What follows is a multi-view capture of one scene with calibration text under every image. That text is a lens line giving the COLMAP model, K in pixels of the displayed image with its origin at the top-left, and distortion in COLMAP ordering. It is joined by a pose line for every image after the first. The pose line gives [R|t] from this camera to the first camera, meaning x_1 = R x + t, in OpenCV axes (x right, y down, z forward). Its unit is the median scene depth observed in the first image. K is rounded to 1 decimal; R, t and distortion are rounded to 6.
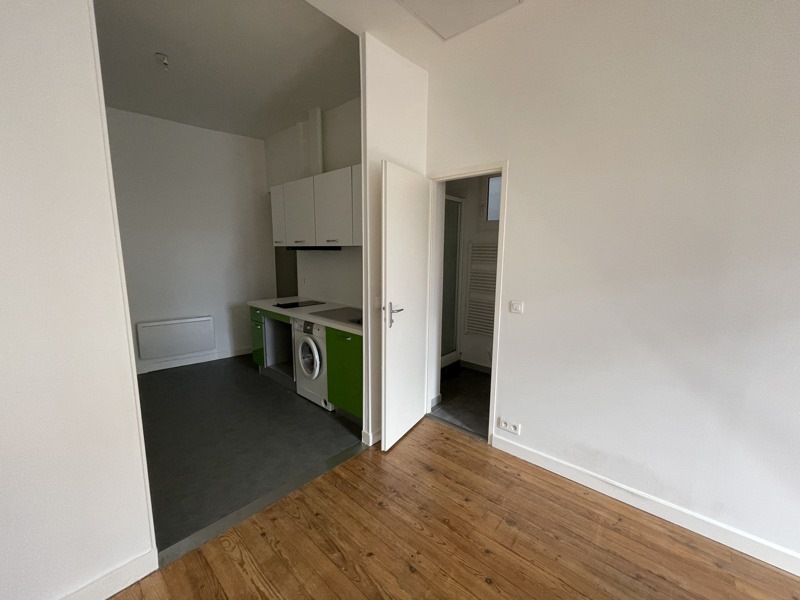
lens RADIAL K [[322.0, 0, 400.0], [0, 322.0, 300.0], [0, 0, 1]] dist [-0.002981, -0.000196]
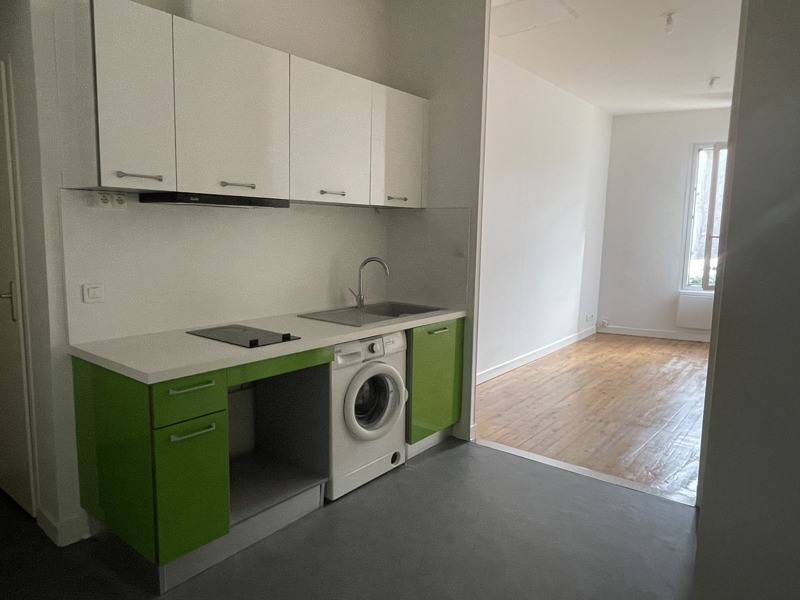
lens RADIAL K [[540.1, 0, 400.0], [0, 540.1, 300.0], [0, 0, 1]] dist [-0.006356, -0.003221]
pose [[-0.054309, -0.145475, 0.987870, -1.131878], [0.124450, 0.980630, 0.151251, -0.125754], [-0.990738, 0.131155, -0.035153, 0.917426]]
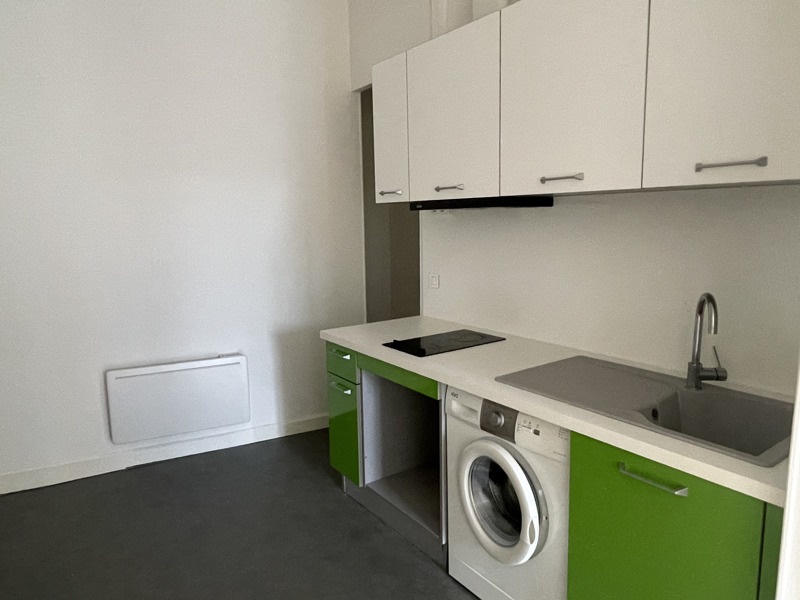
lens RADIAL K [[540.1, 0, 400.0], [0, 540.1, 300.0], [0, 0, 1]] dist [-0.006356, -0.003221]
pose [[0.975517, 0.004233, -0.219884, -0.243827], [-0.002753, 0.999971, 0.007037, -0.050226], [0.219908, -0.006260, 0.975501, 0.359786]]
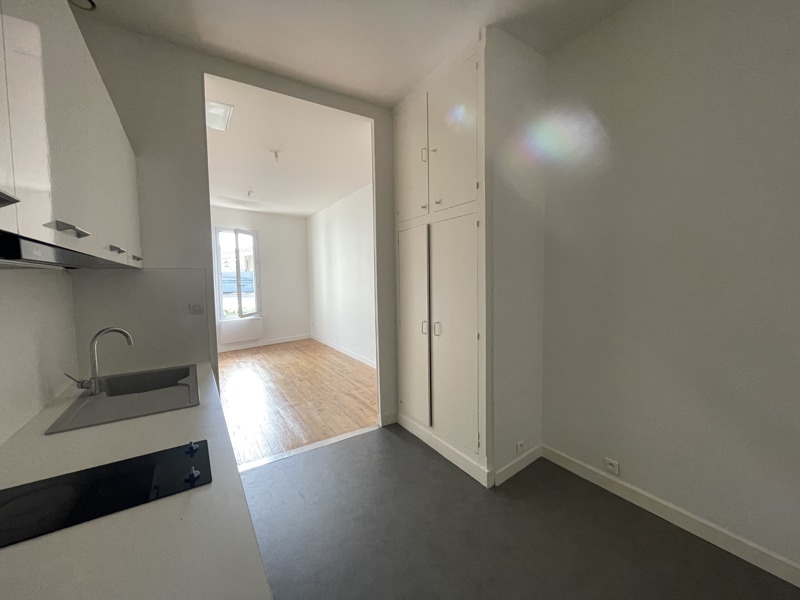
lens RADIAL K [[322.0, 0, 400.0], [0, 322.0, 300.0], [0, 0, 1]] dist [-0.002981, -0.000196]
pose [[-0.961836, -0.017350, 0.273076, -0.670009], [0.040868, 0.977684, 0.206067, -0.186196], [-0.270557, 0.209363, -0.939663, 1.277525]]
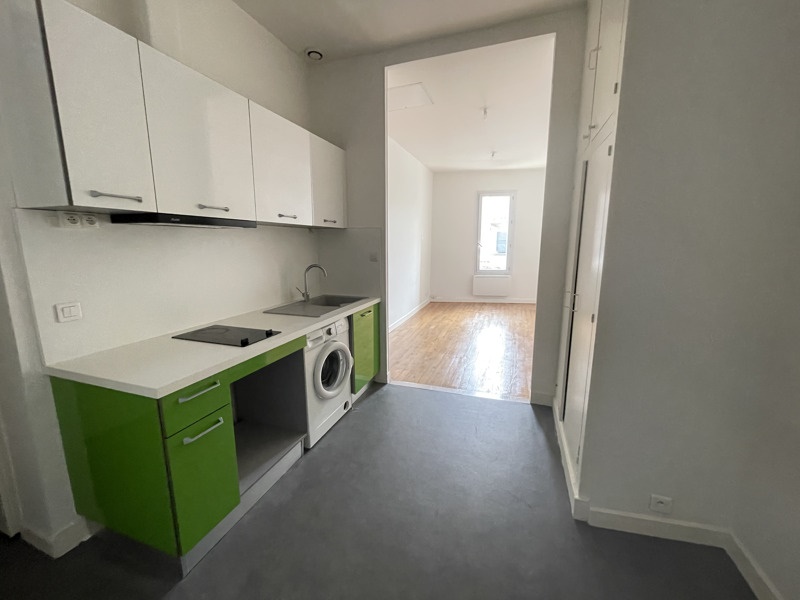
lens RADIAL K [[322.0, 0, 400.0], [0, 322.0, 300.0], [0, 0, 1]] dist [-0.002981, -0.000196]
pose [[-0.382245, -0.175510, 0.907240, -0.966300], [0.127198, 0.962457, 0.239784, -0.140542], [-0.915265, 0.207055, -0.345570, 1.030331]]
